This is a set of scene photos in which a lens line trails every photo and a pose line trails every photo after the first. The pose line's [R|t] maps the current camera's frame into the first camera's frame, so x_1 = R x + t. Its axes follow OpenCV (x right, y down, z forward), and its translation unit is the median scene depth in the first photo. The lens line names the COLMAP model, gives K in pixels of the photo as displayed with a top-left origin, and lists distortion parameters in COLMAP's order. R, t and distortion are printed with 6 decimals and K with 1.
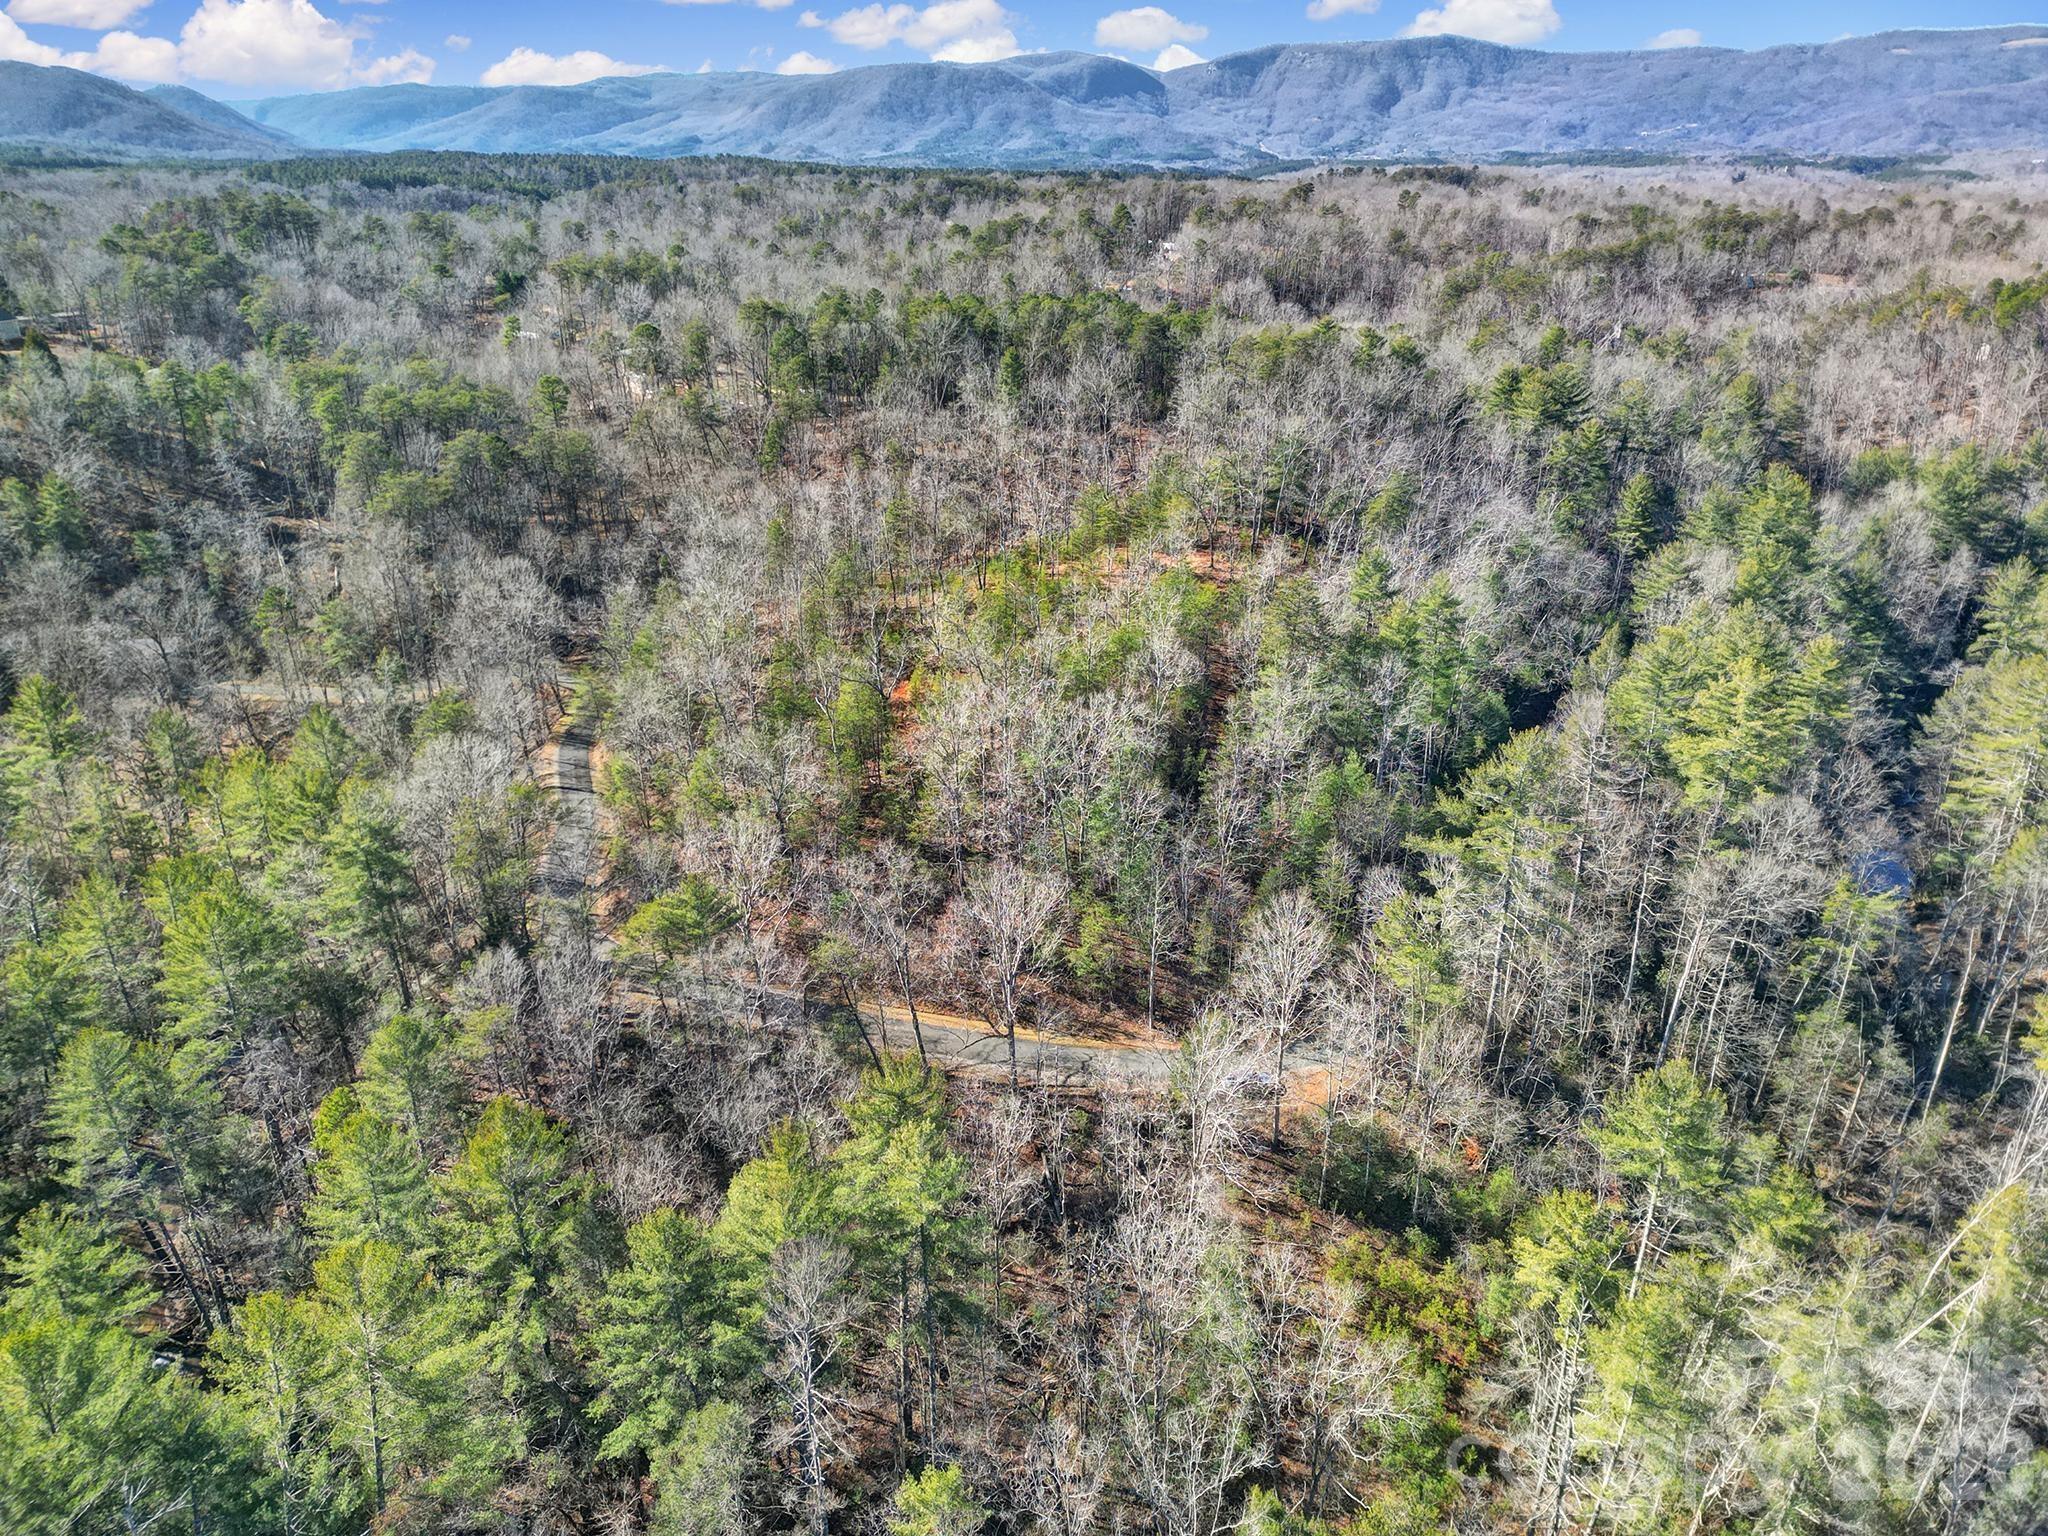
lens RADIAL K [[1442.7, 0, 1027.1], [0, 1442.7, 759.2], [0, 0, 1]] dist [0.077416, -0.065138]
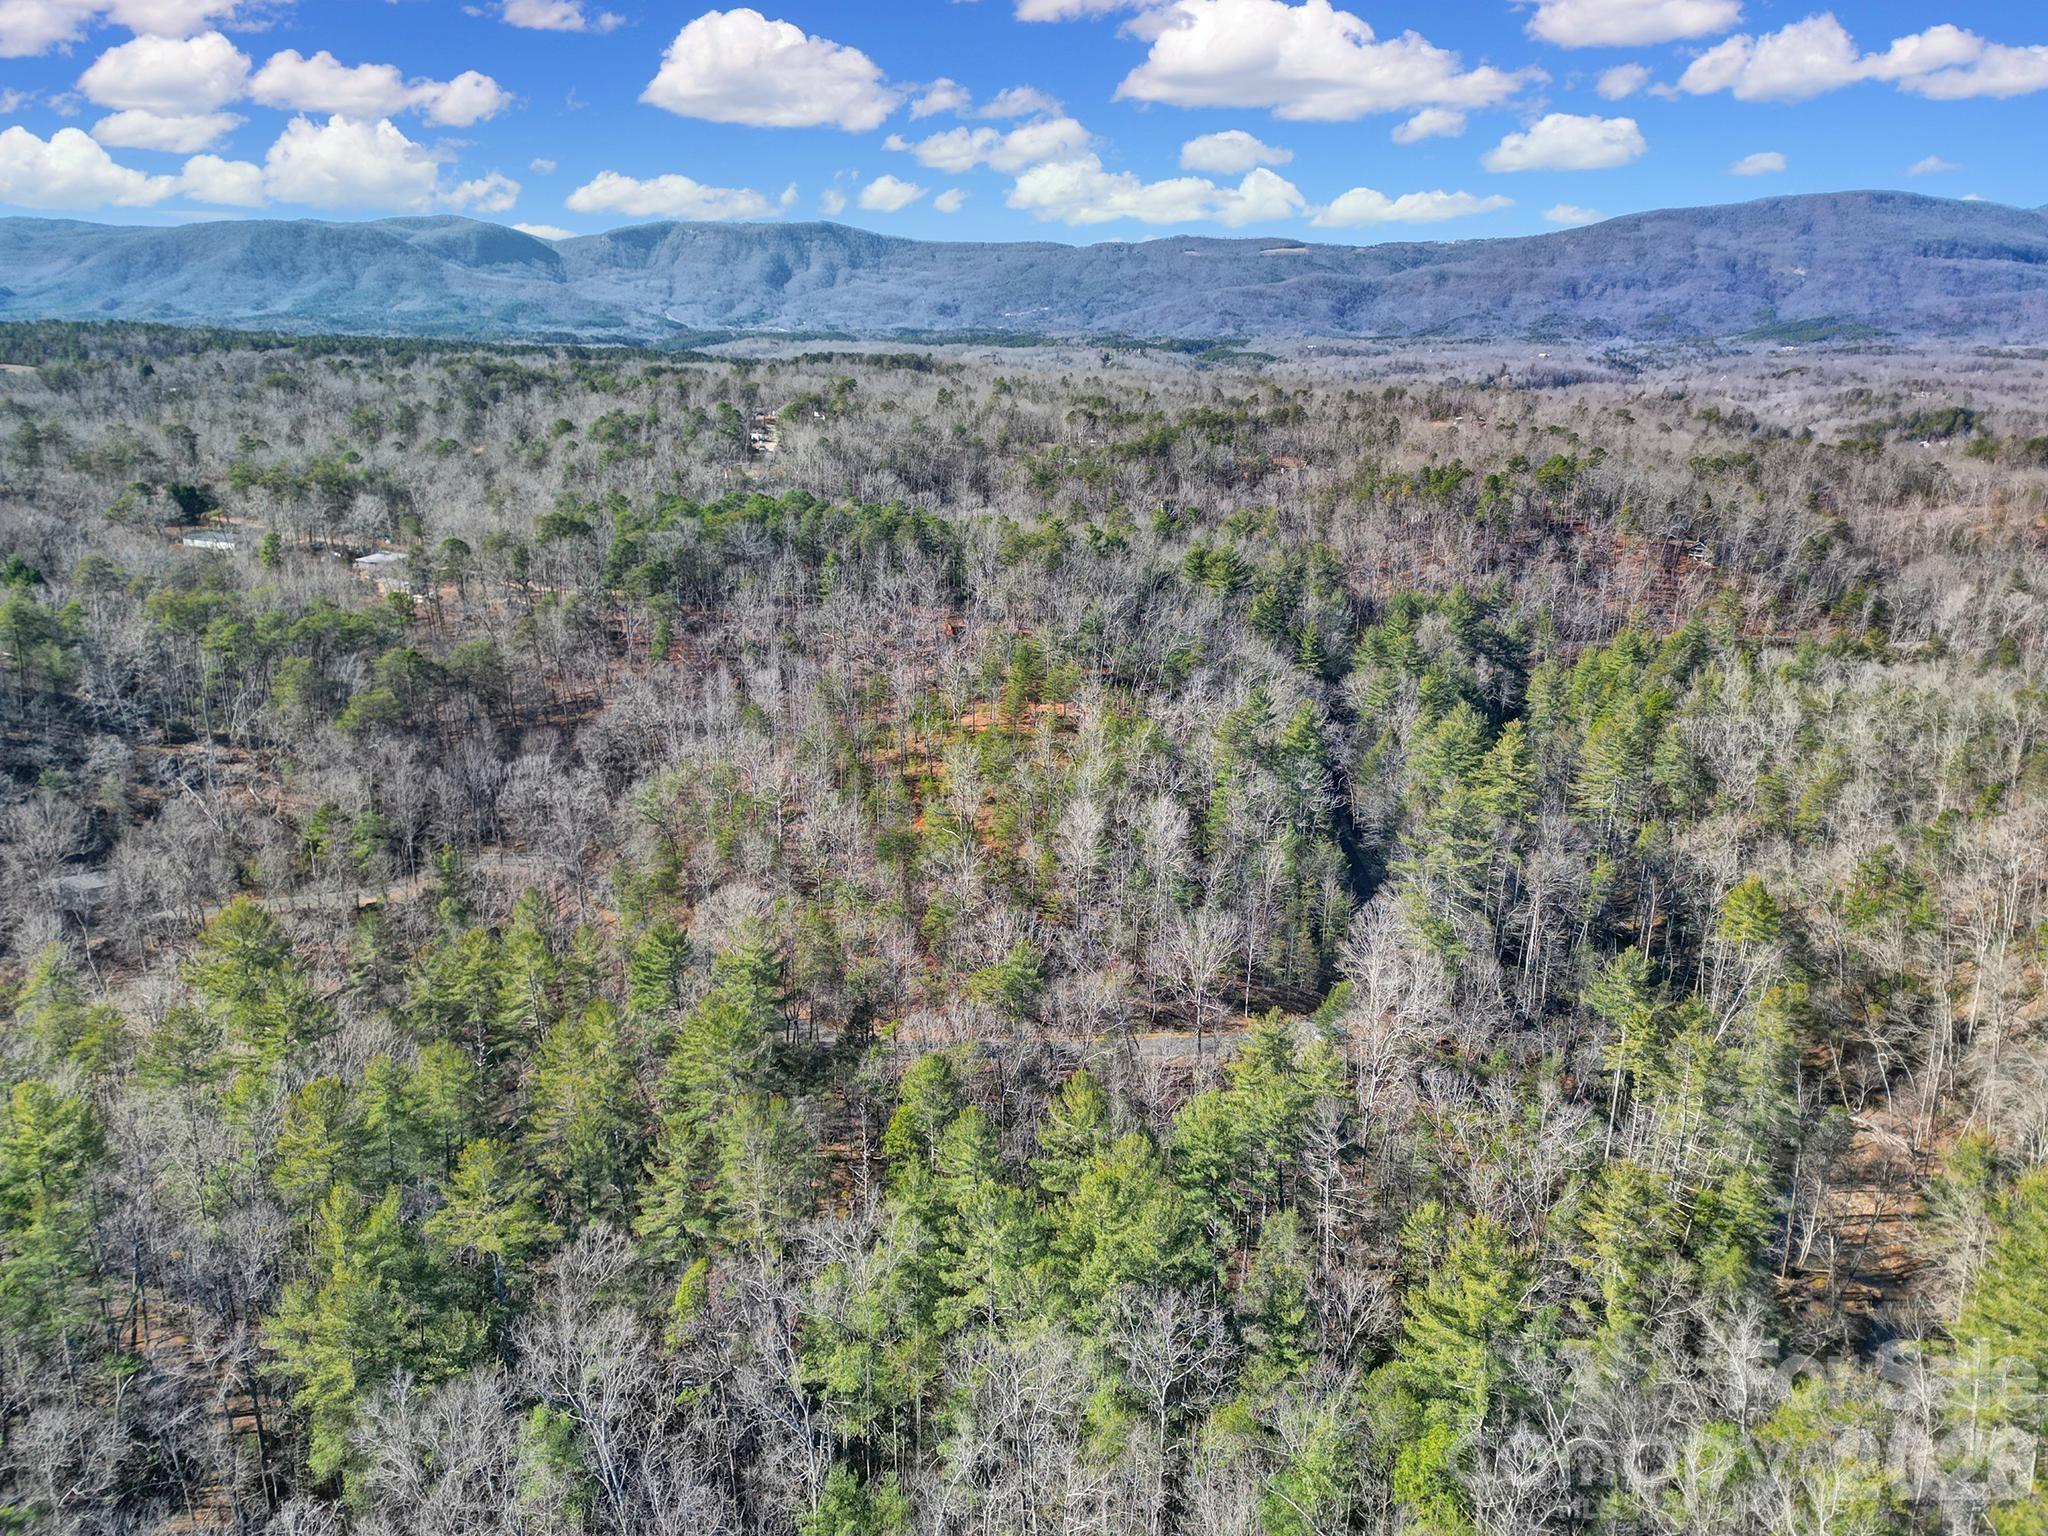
lens RADIAL K [[1442.7, 0, 1017.3], [0, 1442.7, 761.4], [0, 0, 1]] dist [0.077416, -0.065138]
pose [[0.926077, -0.096853, 0.364693, -0.338301], [0.131857, 0.988631, -0.072272, 0.003568], [-0.353547, 0.115017, 0.928319, -0.180116]]
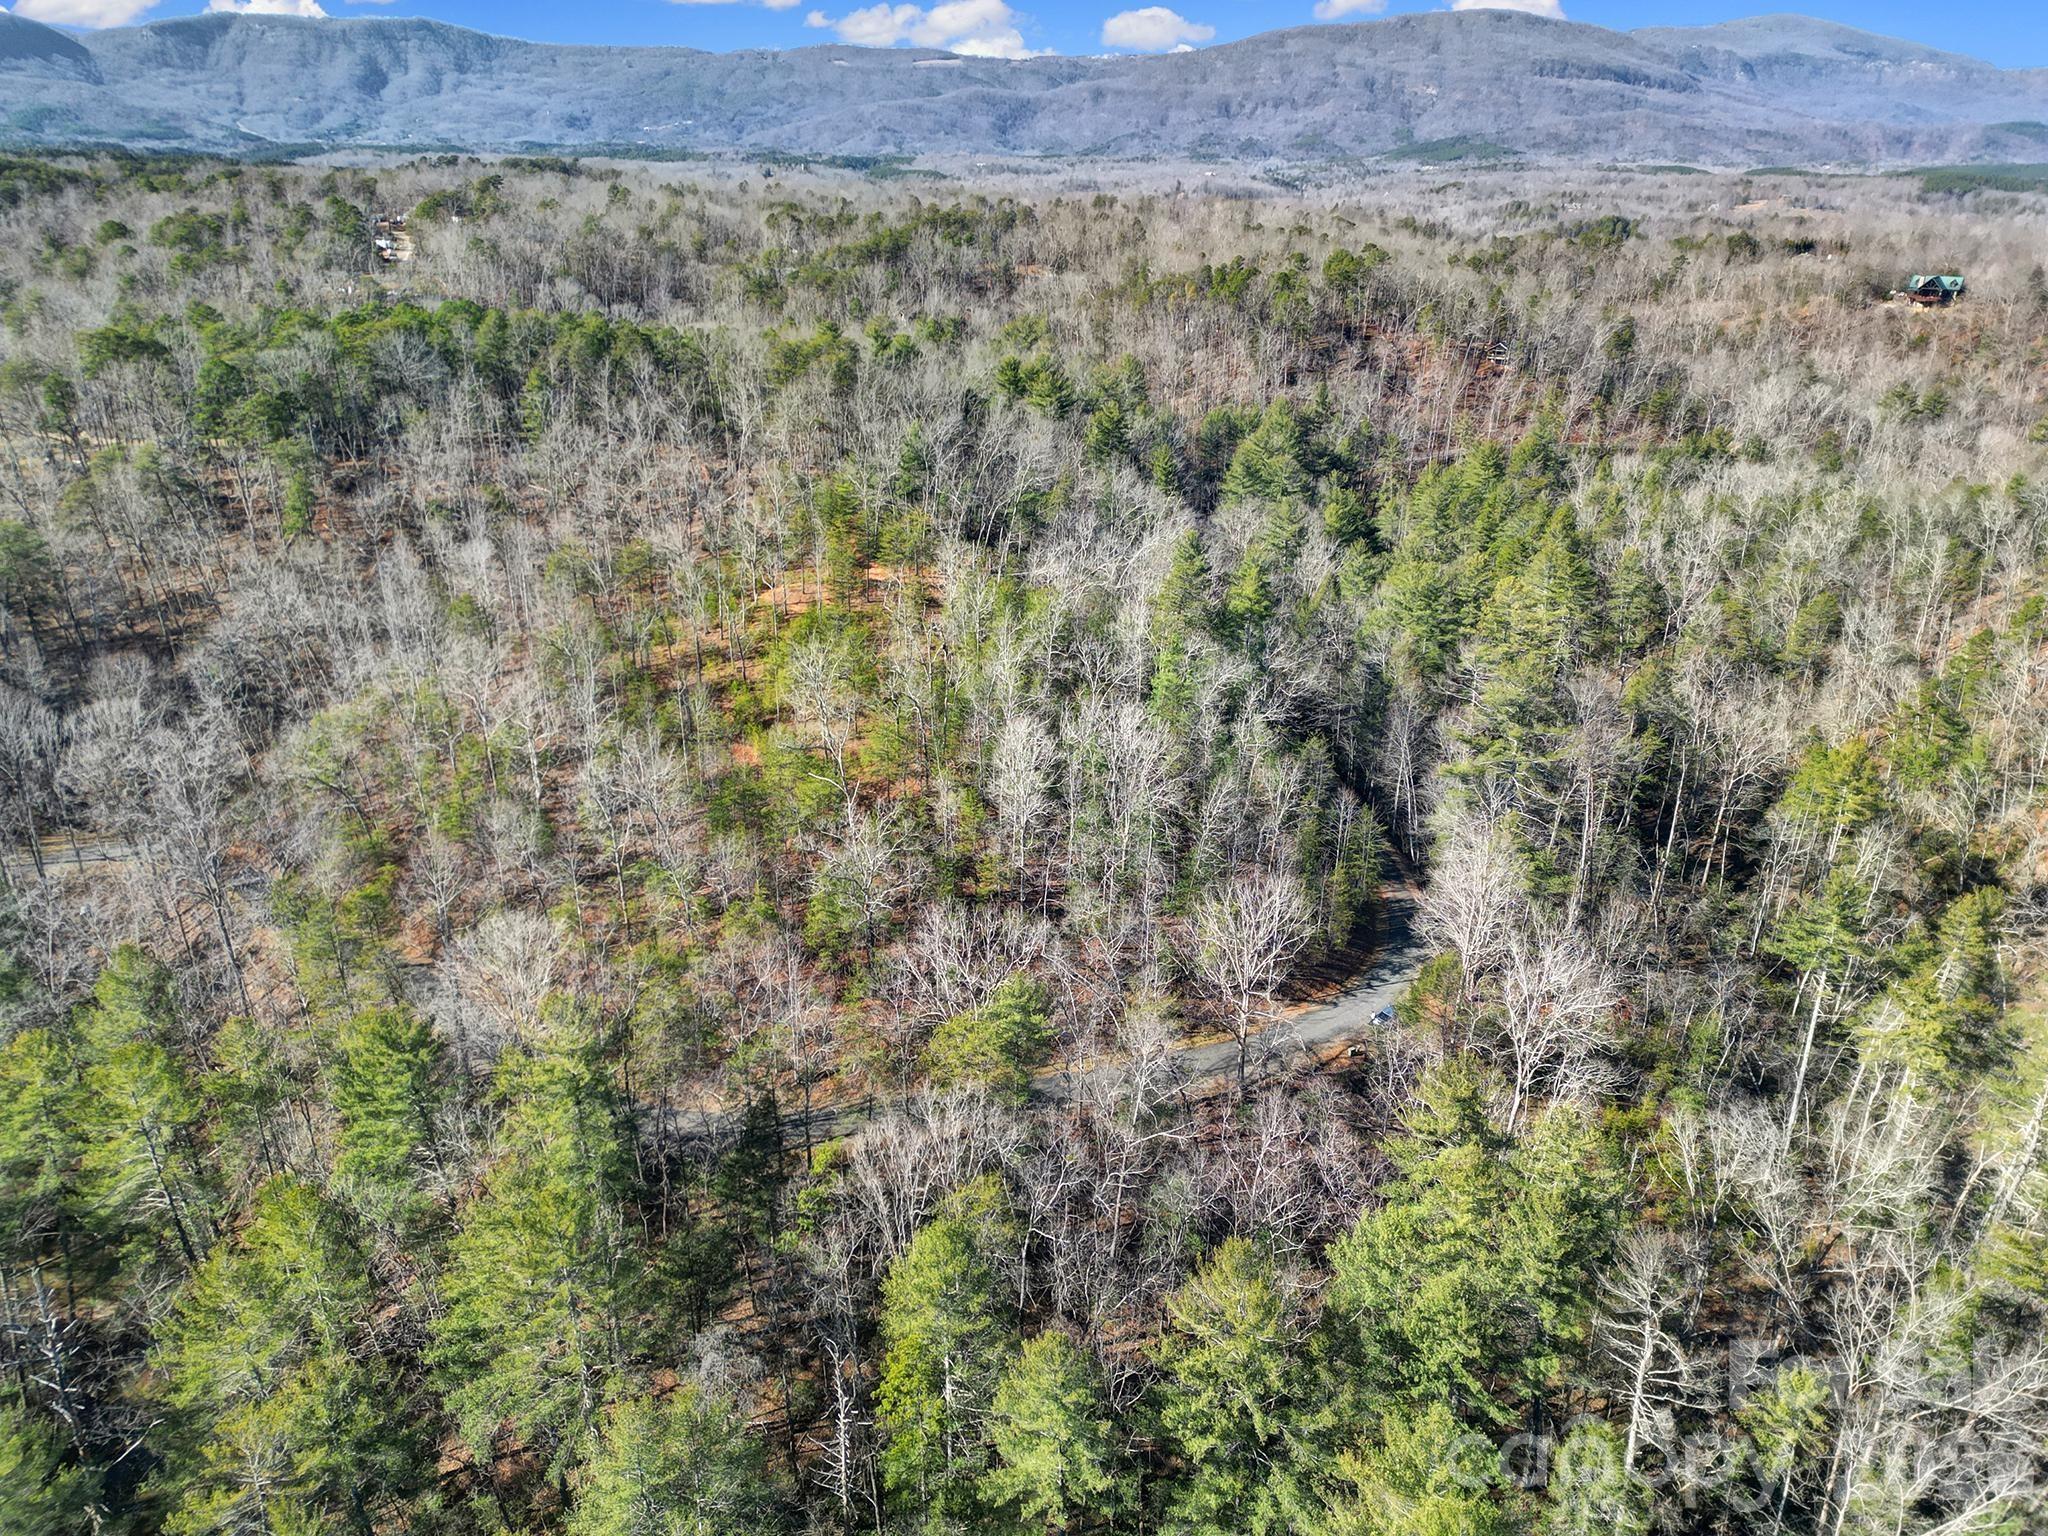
lens RADIAL K [[1442.7, 0, 1017.8], [0, 1442.7, 768.4], [0, 0, 1]] dist [0.077416, -0.065138]
pose [[0.818139, -0.214083, 0.533683, -0.306107], [0.208035, 0.975440, 0.072372, -0.051334], [-0.536070, 0.051814, 0.842582, 0.115669]]
